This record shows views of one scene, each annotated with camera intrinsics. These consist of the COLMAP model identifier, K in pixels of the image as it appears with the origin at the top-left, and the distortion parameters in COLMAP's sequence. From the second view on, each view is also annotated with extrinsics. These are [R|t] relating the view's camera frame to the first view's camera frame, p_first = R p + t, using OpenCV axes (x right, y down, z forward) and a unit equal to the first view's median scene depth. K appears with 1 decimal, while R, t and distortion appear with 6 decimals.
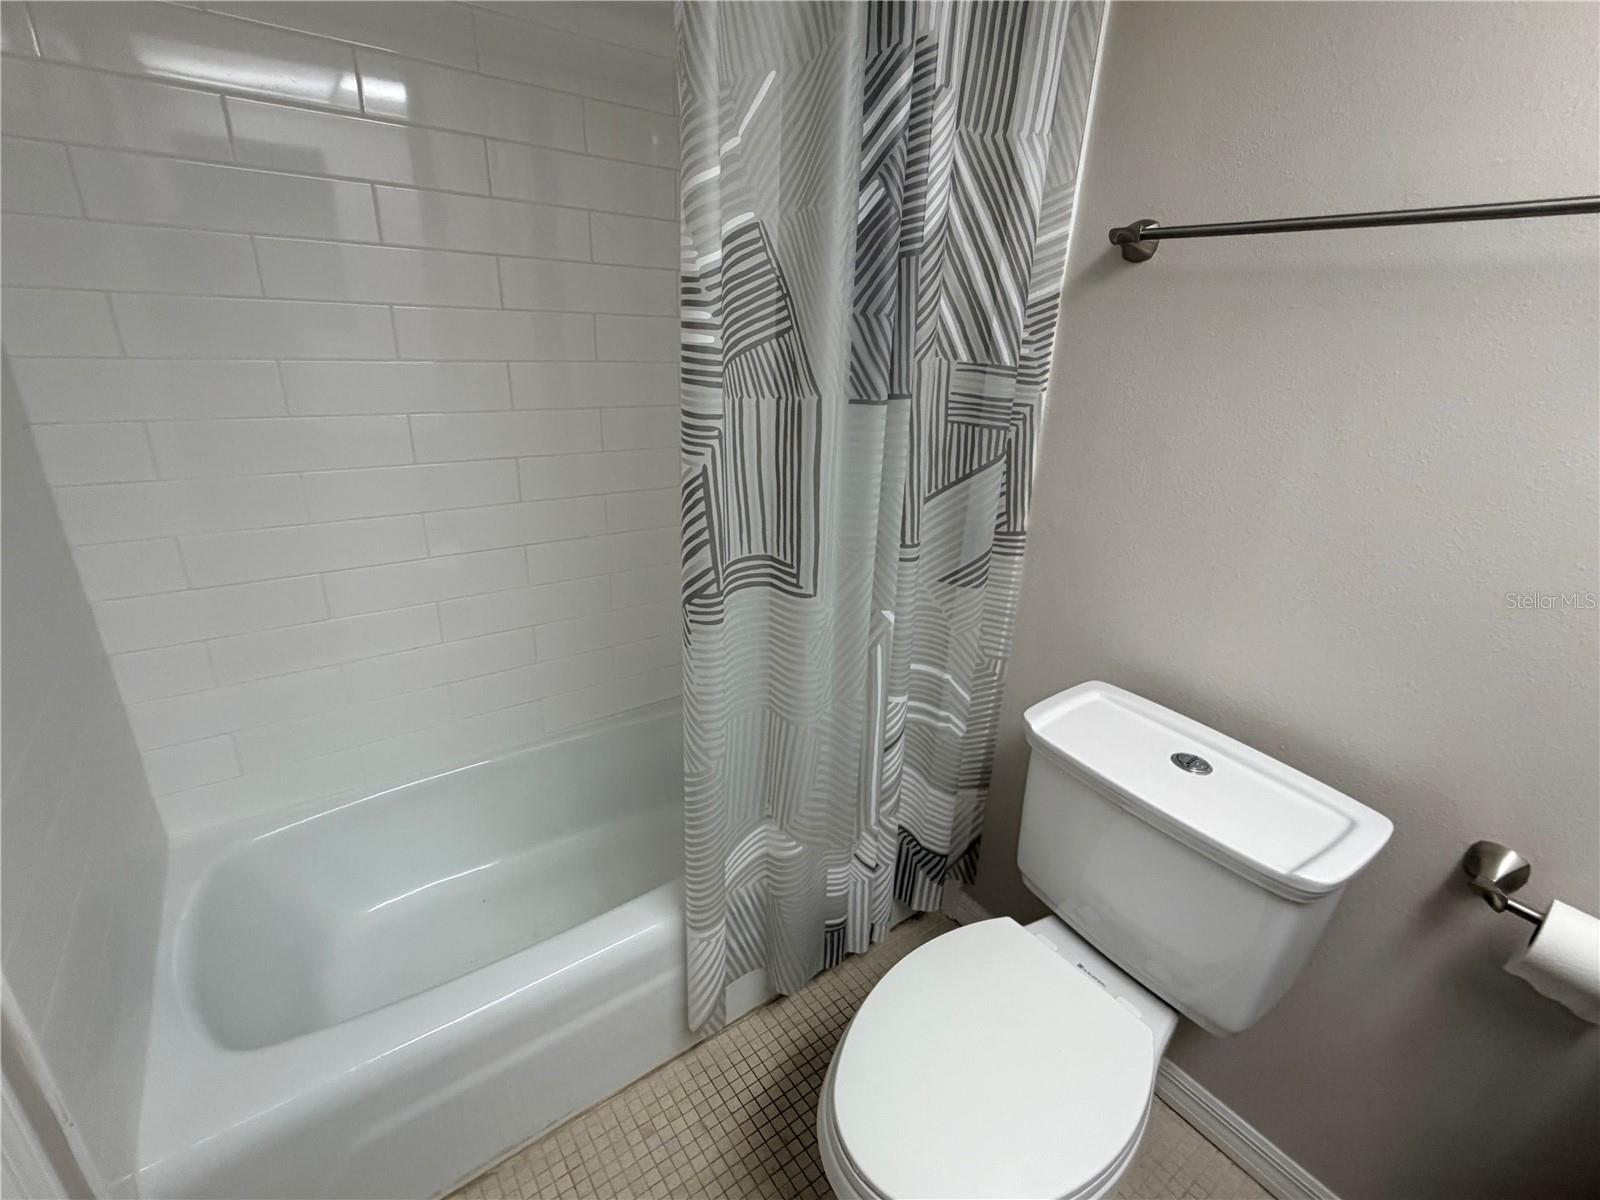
lens RADIAL K [[713.3, 0, 802.6], [0, 713.3, 603.3], [0, 0, 1]] dist [-0.001864, -0.000123]
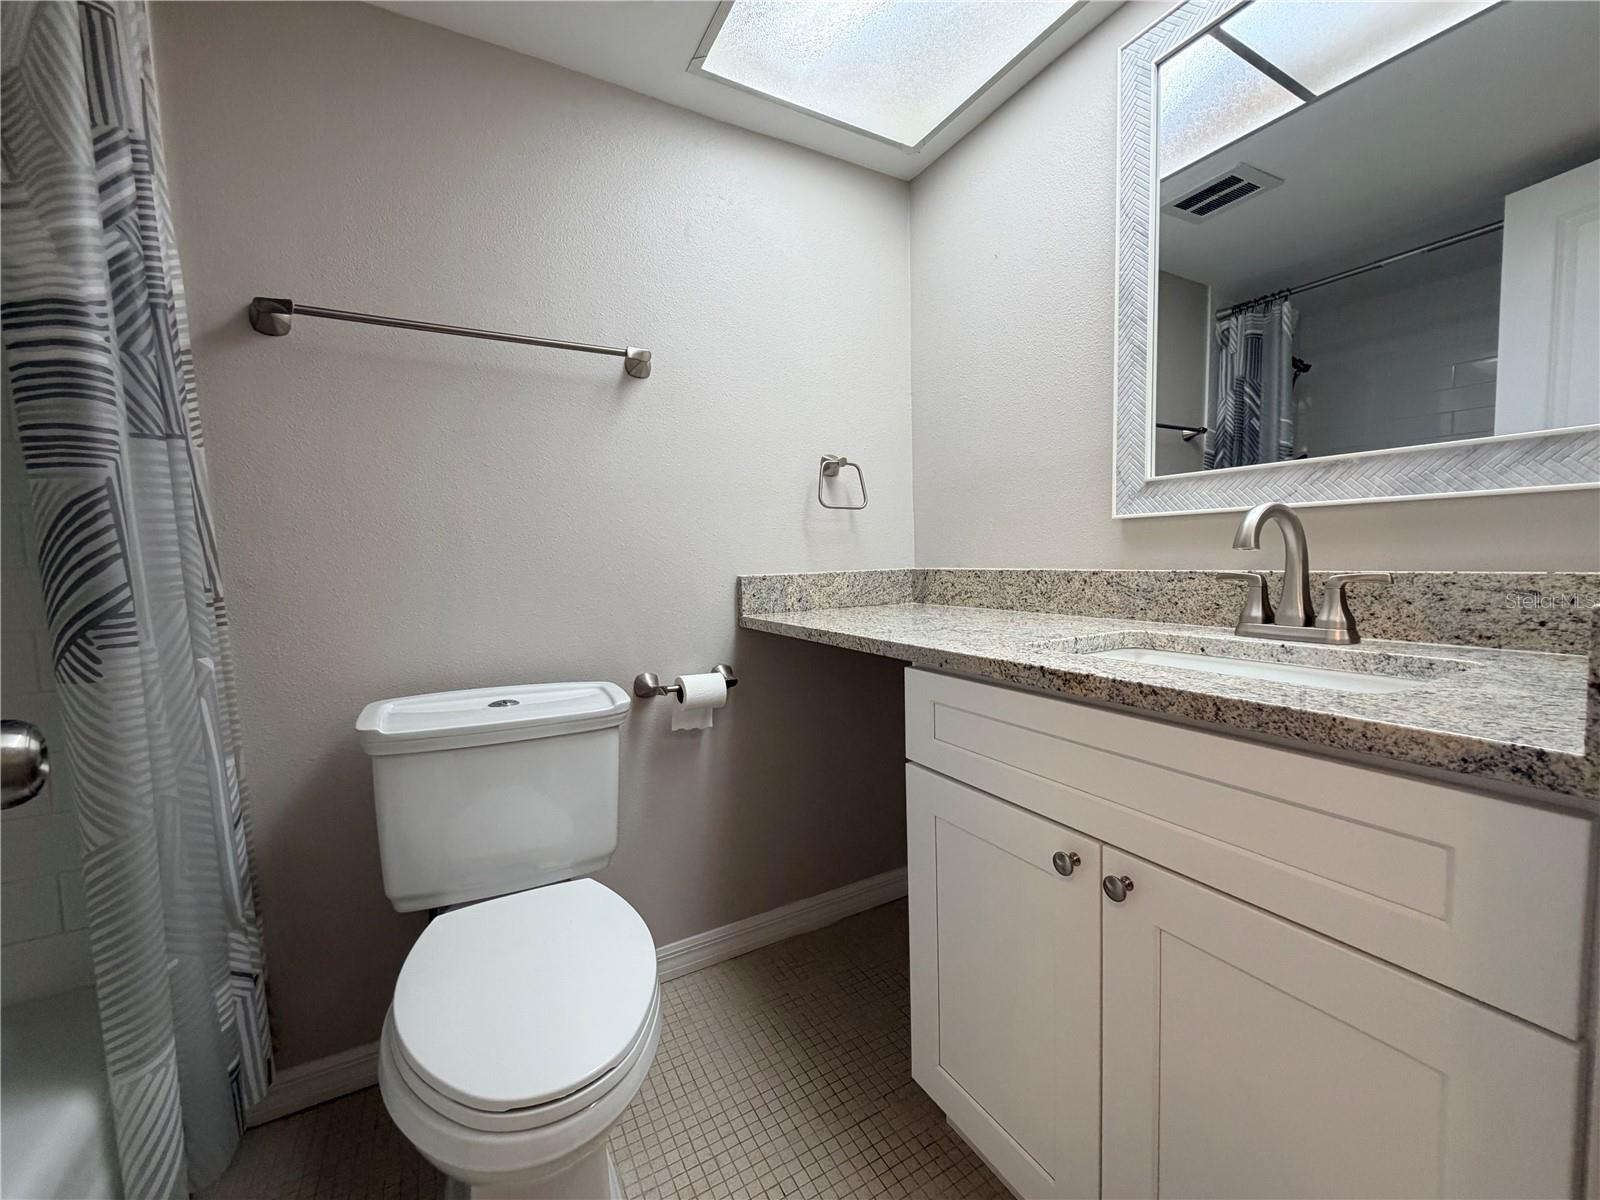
lens RADIAL K [[641.7, 0, 811.5], [0, 641.7, 603.6], [0, 0, 1]] dist [0.001171, -0.000018]
pose [[0.101951, -0.114815, 0.988142, -0.470717], [0.388045, 0.919219, 0.066770, 0.170947], [-0.915984, 0.376636, 0.138268, 0.214321]]
